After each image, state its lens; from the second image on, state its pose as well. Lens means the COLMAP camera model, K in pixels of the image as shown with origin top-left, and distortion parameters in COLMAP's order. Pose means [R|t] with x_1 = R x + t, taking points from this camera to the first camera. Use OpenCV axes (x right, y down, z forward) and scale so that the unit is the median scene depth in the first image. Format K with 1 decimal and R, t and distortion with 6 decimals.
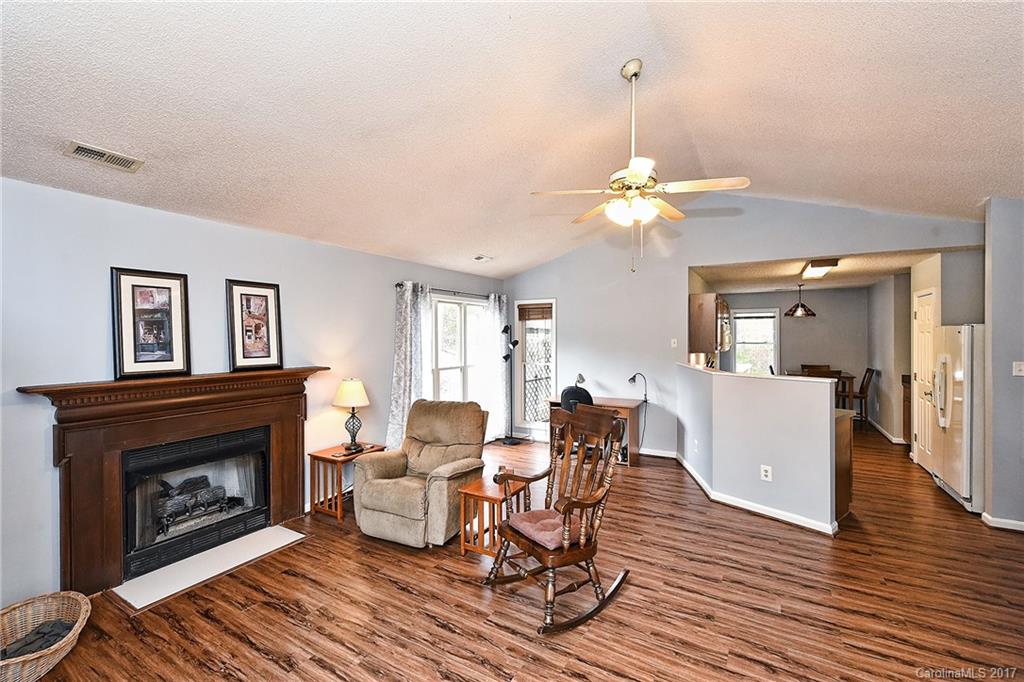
lens RADIAL K [[430.4, 0, 514.0], [0, 430.4, 344.3], [0, 0, 1]] dist [0.001794, -0.000911]
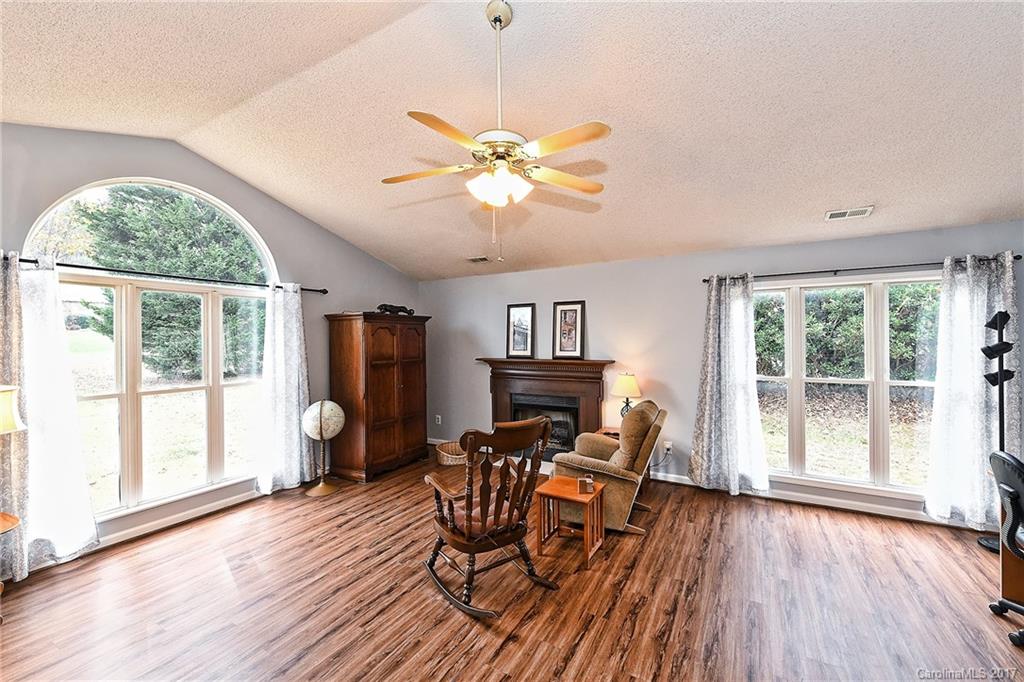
lens RADIAL K [[402.7, 0, 517.0], [0, 402.7, 342.1], [0, 0, 1]] dist [-0.001509, -0.000961]
pose [[0.015000, 0.010812, -0.999829, 0.928623], [-0.011497, 0.999877, 0.010640, -0.015444], [0.999821, 0.011335, 0.015122, 0.906508]]
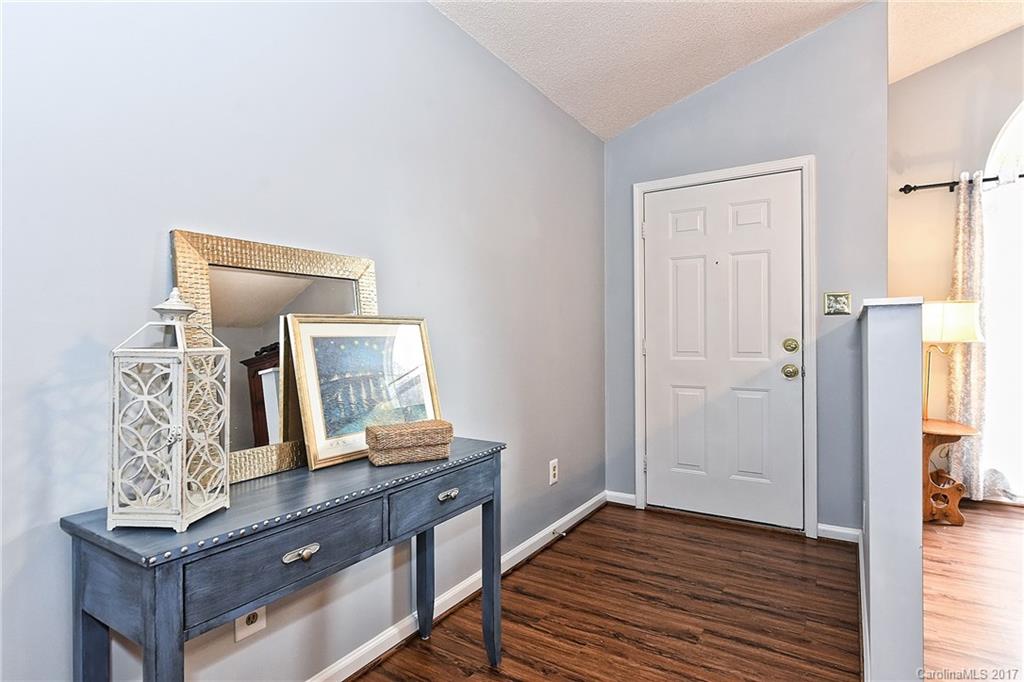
lens RADIAL K [[530.0, 0, 511.9], [0, 530.0, 338.1], [0, 0, 1]] dist [-0.005468, -0.000950]
pose [[-0.999423, 0.006981, 0.033234, 1.019152], [0.008000, 0.999498, 0.030644, 0.127597], [-0.033003, 0.030892, -0.998978, 1.017045]]
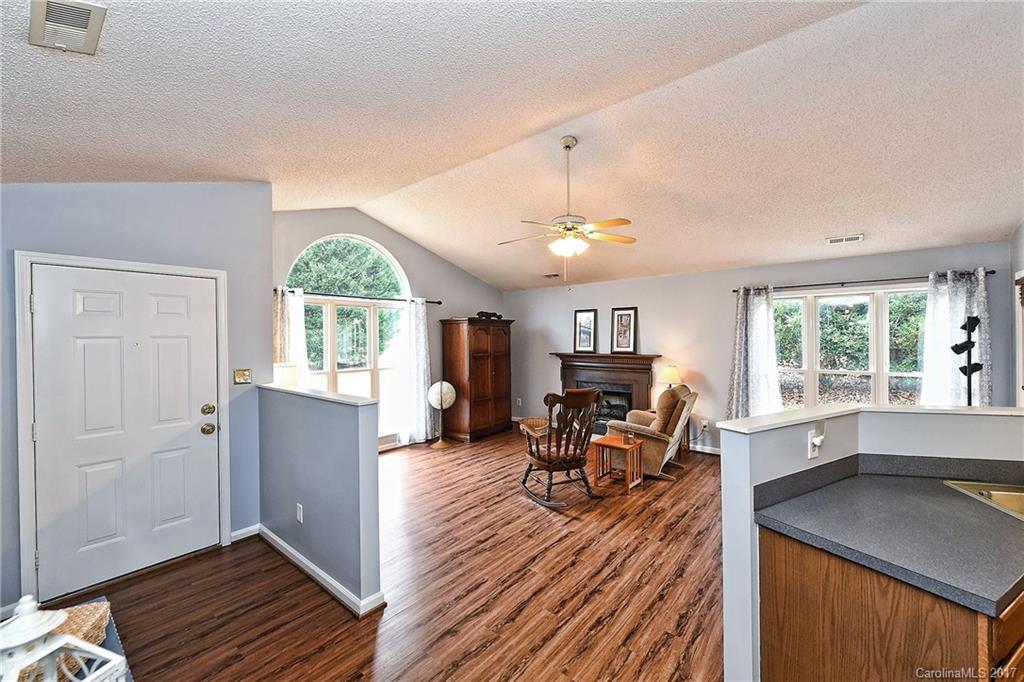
lens RADIAL K [[402.7, 0, 514.6], [0, 402.7, 339.2], [0, 0, 1]] dist [-0.001509, -0.000961]
pose [[-0.160123, 0.007490, -0.987069, 1.398803], [-0.012144, 0.999881, 0.009557, -0.018486], [0.987022, 0.013518, -0.160013, 0.919465]]
